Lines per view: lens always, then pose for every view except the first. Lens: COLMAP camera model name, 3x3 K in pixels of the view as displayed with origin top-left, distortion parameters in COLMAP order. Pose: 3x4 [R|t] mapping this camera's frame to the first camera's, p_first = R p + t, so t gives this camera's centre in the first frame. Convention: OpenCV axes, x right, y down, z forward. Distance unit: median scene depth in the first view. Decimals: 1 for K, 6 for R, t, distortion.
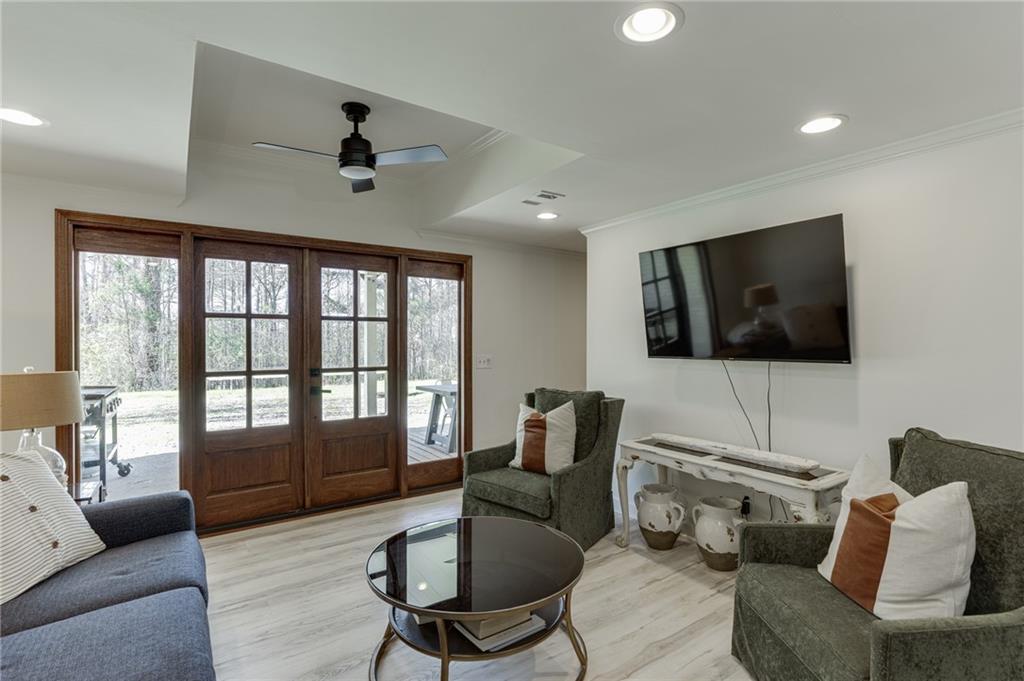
lens RADIAL K [[497.0, 0, 513.3], [0, 497.0, 339.5], [0, 0, 1]] dist [-0.002150, -0.000425]
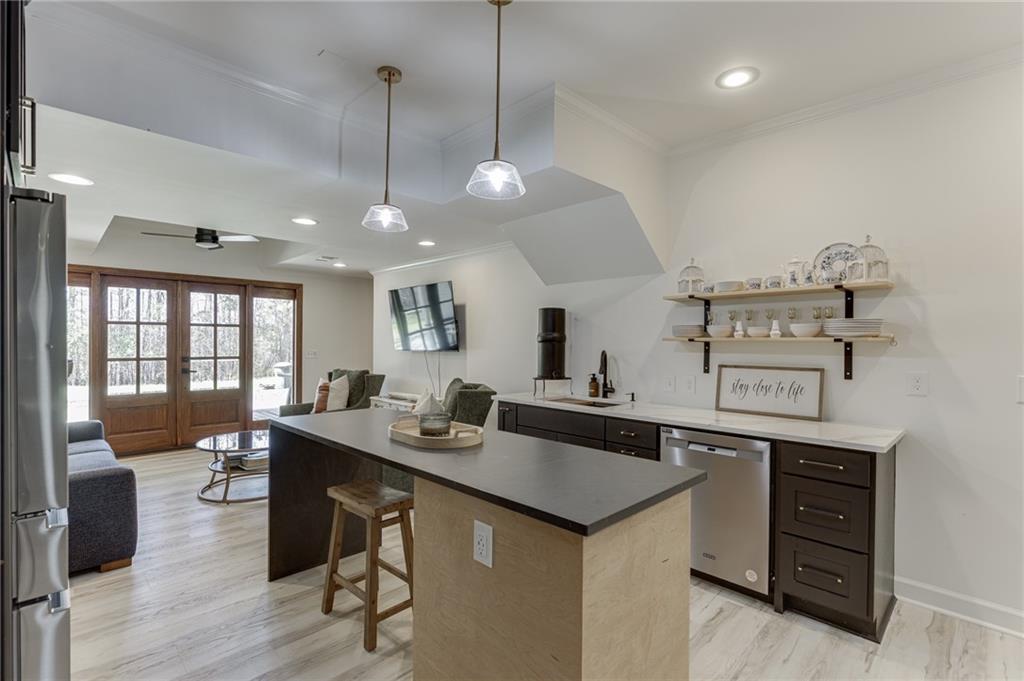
lens RADIAL K [[482.3, 0, 510.9], [0, 482.3, 341.3], [0, 0, 1]] dist [0.000656, 0.000433]
pose [[0.985280, 0.007402, 0.170789, 0.357624], [-0.007483, 0.999972, -0.000169, 0.001750], [-0.170785, -0.001111, 0.985308, -0.683821]]
